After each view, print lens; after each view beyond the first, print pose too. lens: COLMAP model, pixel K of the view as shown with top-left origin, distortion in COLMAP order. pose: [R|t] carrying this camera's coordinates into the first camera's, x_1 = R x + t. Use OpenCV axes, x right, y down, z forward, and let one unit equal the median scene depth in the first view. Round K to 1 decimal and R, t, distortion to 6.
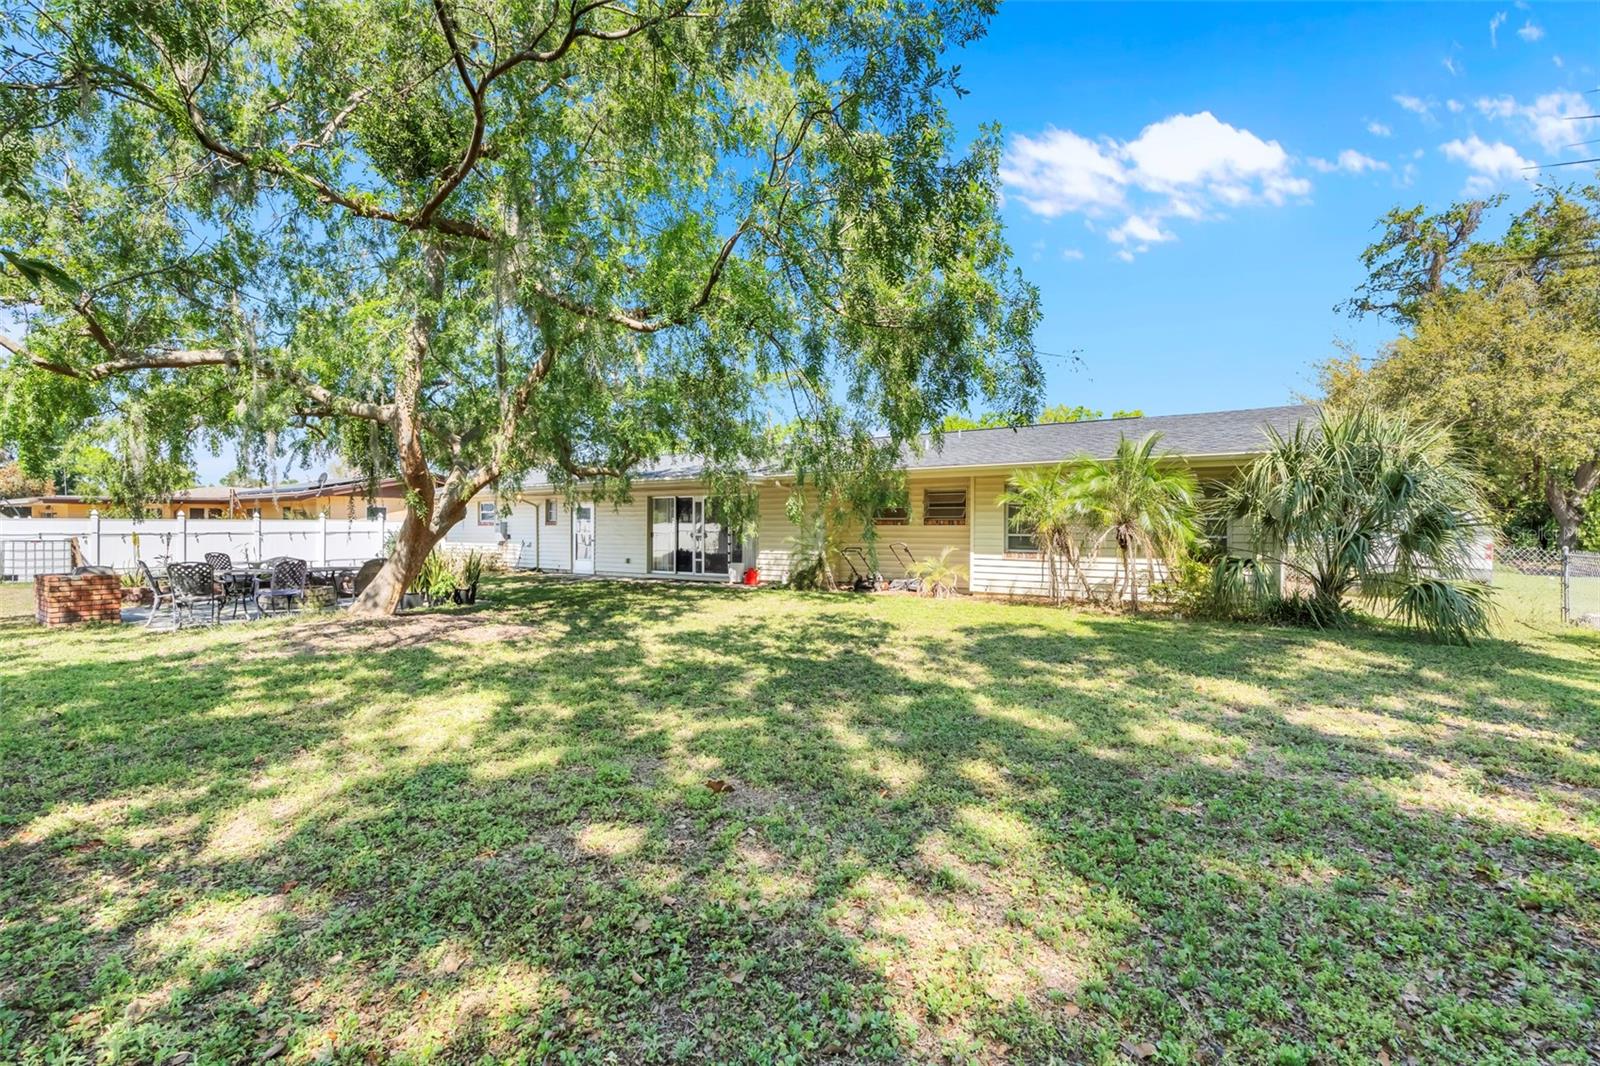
lens RADIAL K [[718.5, 0, 800.0], [0, 718.5, 533.0], [0, 0, 1]] dist [0.000591, 0.000839]
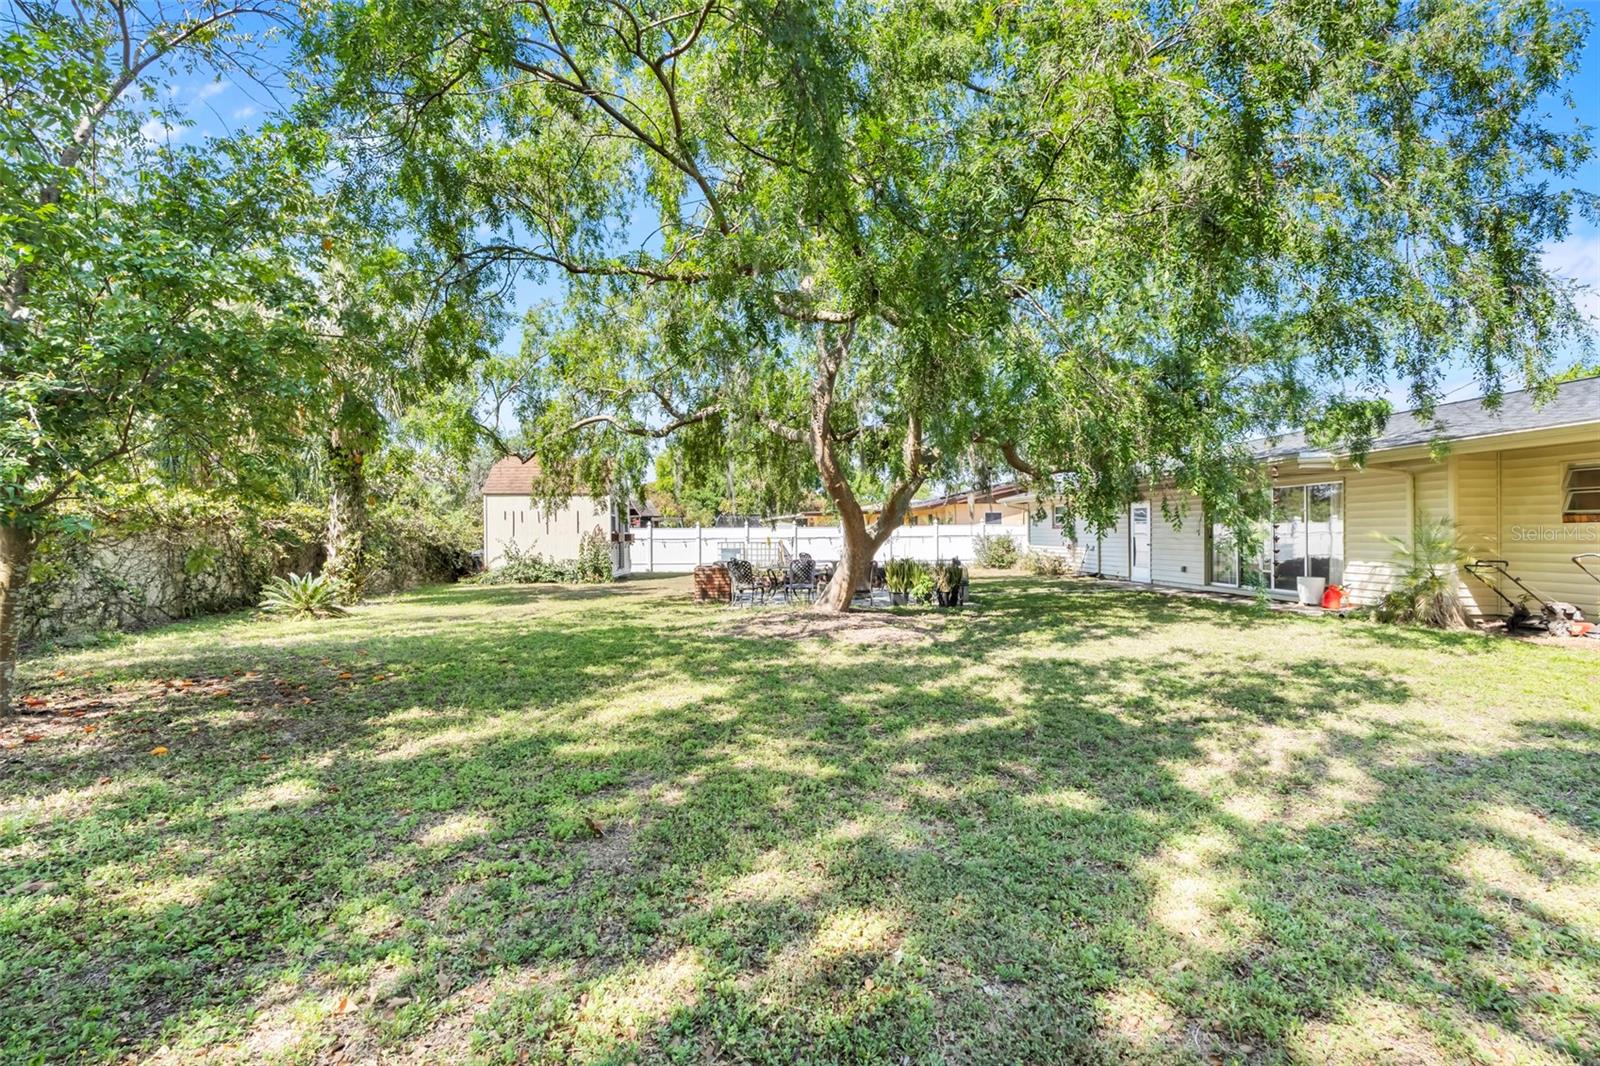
lens RADIAL K [[718.5, 0, 800.0], [0, 718.5, 533.0], [0, 0, 1]] dist [0.000591, 0.000839]
pose [[0.627493, -0.003826, -0.778613, 0.269466], [0.002000, 0.999993, -0.003302, -0.004479], [0.778620, 0.000515, 0.627496, 0.218866]]
